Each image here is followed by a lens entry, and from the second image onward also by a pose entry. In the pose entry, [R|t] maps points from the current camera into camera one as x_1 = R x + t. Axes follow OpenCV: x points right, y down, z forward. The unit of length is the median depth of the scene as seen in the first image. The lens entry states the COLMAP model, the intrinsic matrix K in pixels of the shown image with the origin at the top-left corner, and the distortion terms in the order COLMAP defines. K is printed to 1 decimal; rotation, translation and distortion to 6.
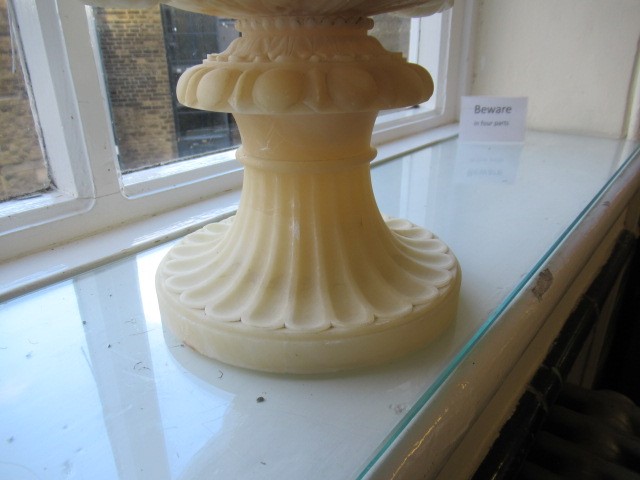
lens RADIAL K [[474.1, 0, 320.7], [0, 474.1, 236.3], [0, 0, 1]] dist [-0.010499, 0.002557]
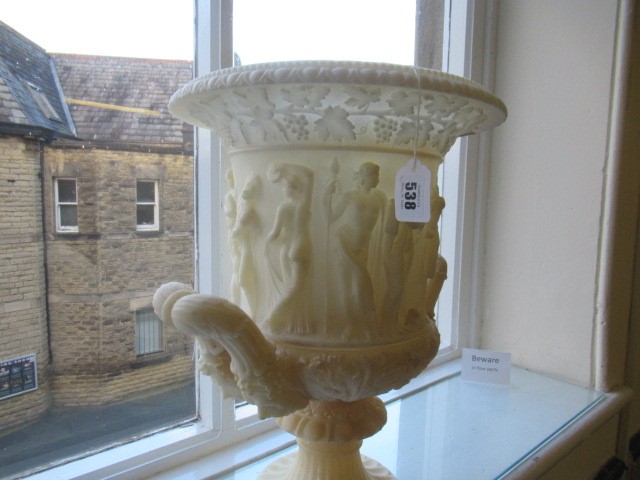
lens RADIAL K [[474.1, 0, 319.1], [0, 474.1, 239.1], [0, 0, 1]] dist [-0.010499, 0.002557]
pose [[0.985517, 0.053797, -0.160815, 0.084659], [-0.097382, 0.955920, -0.277007, -0.171596], [0.138824, 0.288656, 0.947315, -0.491902]]
